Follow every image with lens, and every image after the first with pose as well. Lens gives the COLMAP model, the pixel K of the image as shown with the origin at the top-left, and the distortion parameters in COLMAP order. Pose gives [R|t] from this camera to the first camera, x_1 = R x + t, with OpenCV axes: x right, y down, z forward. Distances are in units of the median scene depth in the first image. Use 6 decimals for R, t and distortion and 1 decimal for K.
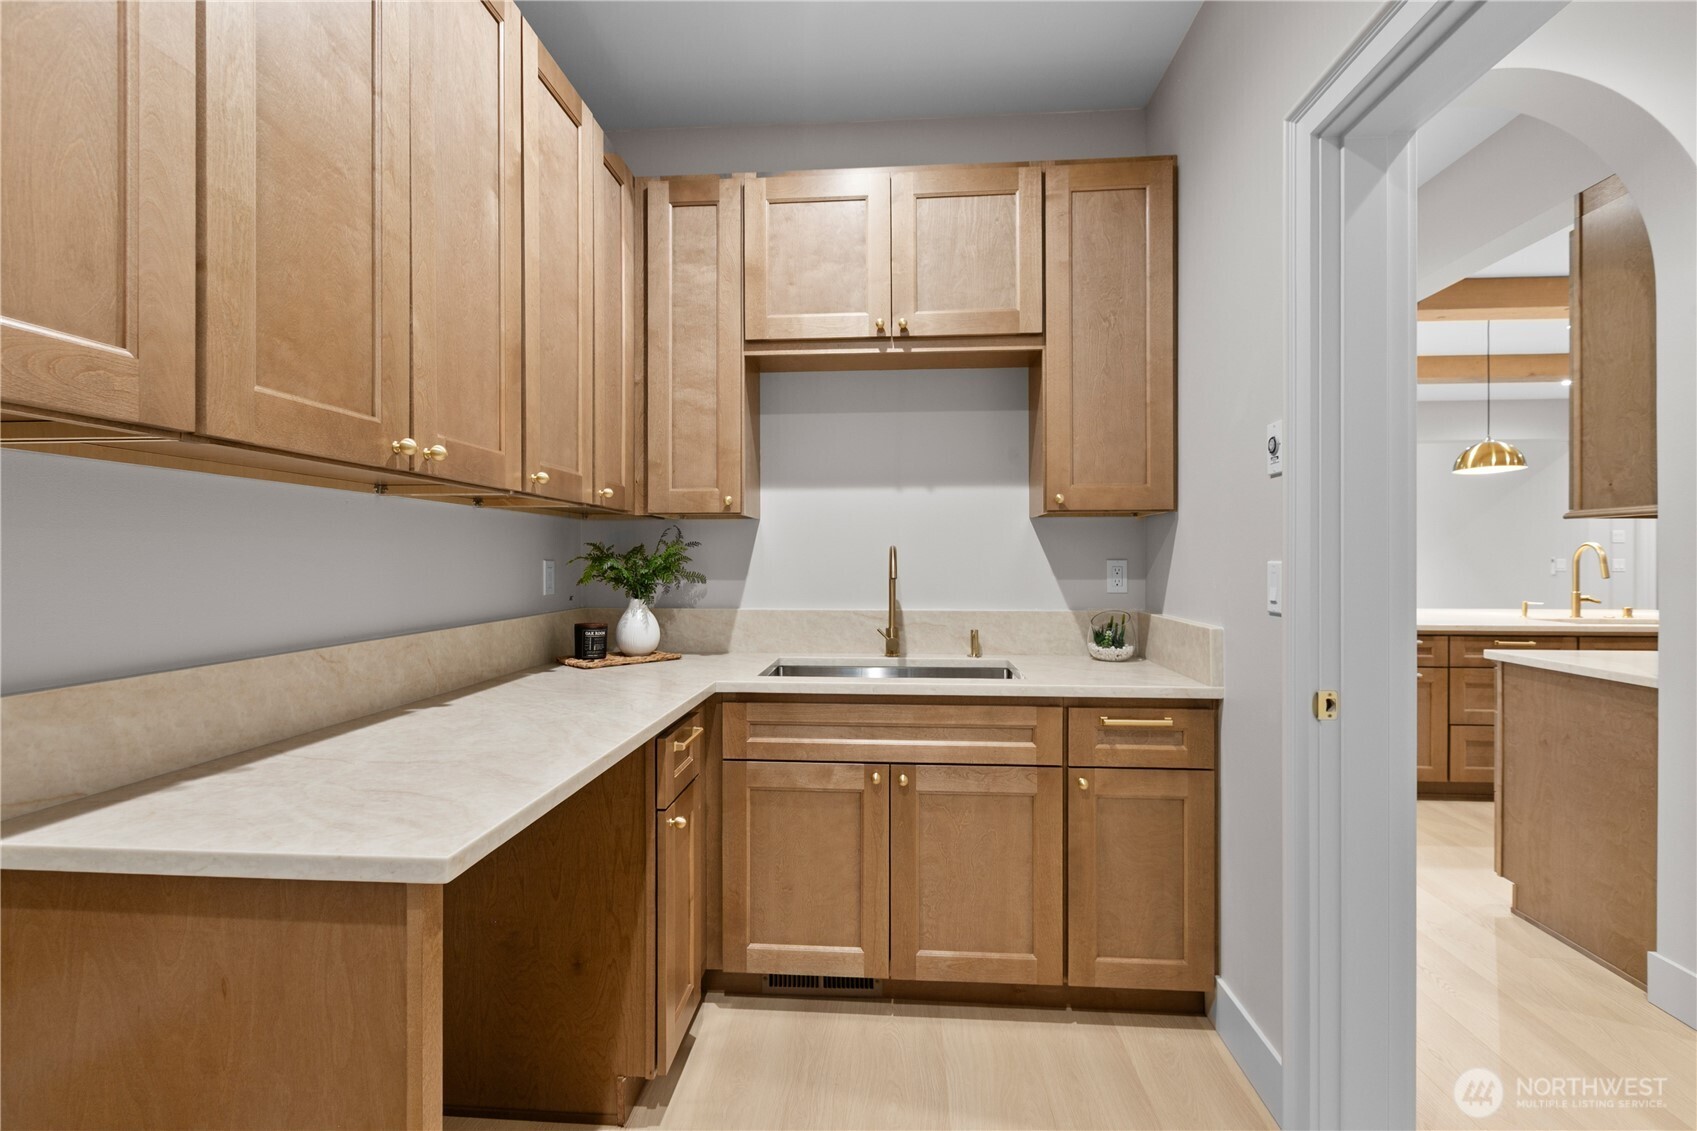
lens RADIAL K [[773.1, 0, 848.2], [0, 773.1, 559.5], [0, 0, 1]] dist [0.001625, -0.001178]
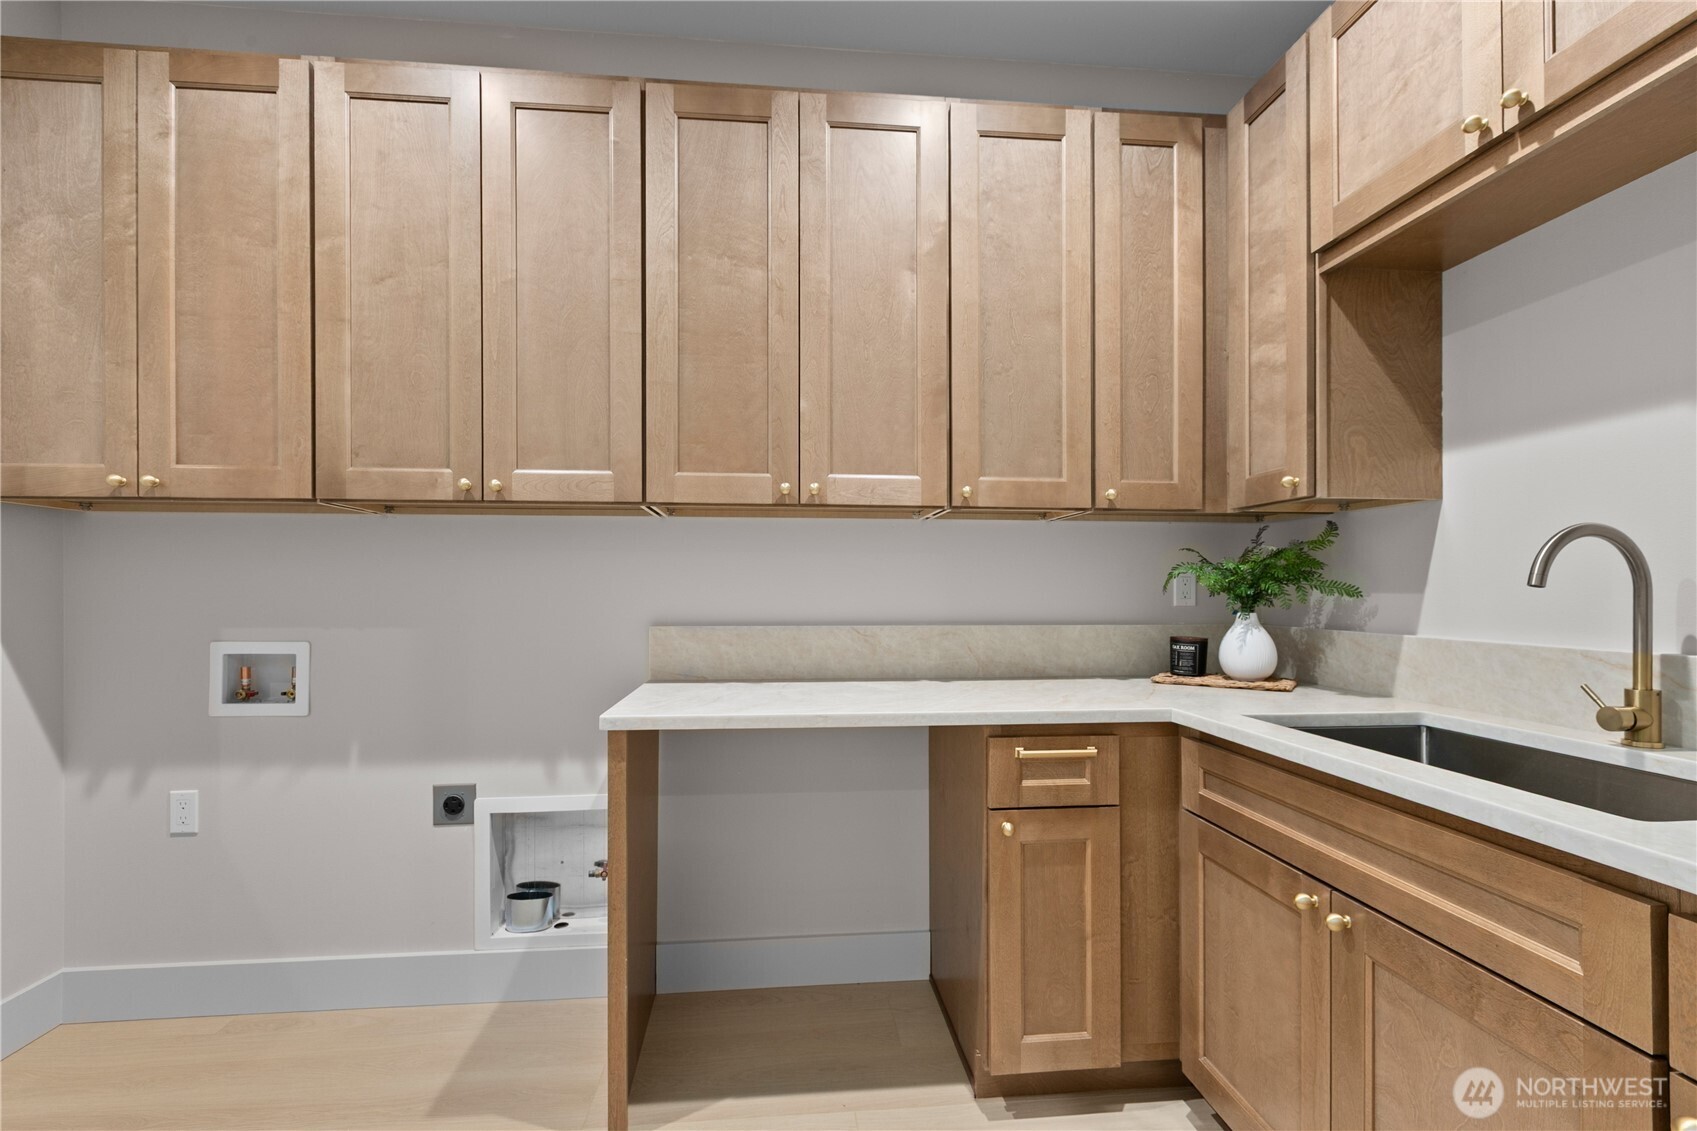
lens RADIAL K [[773.1, 0, 837.9], [0, 773.1, 592.7], [0, 0, 1]] dist [0.001625, -0.001178]
pose [[0.160080, 0.003312, -0.987098, 0.502734], [-0.002095, 0.999993, 0.003015, 0.028828], [0.987102, 0.001585, 0.160086, 0.450980]]
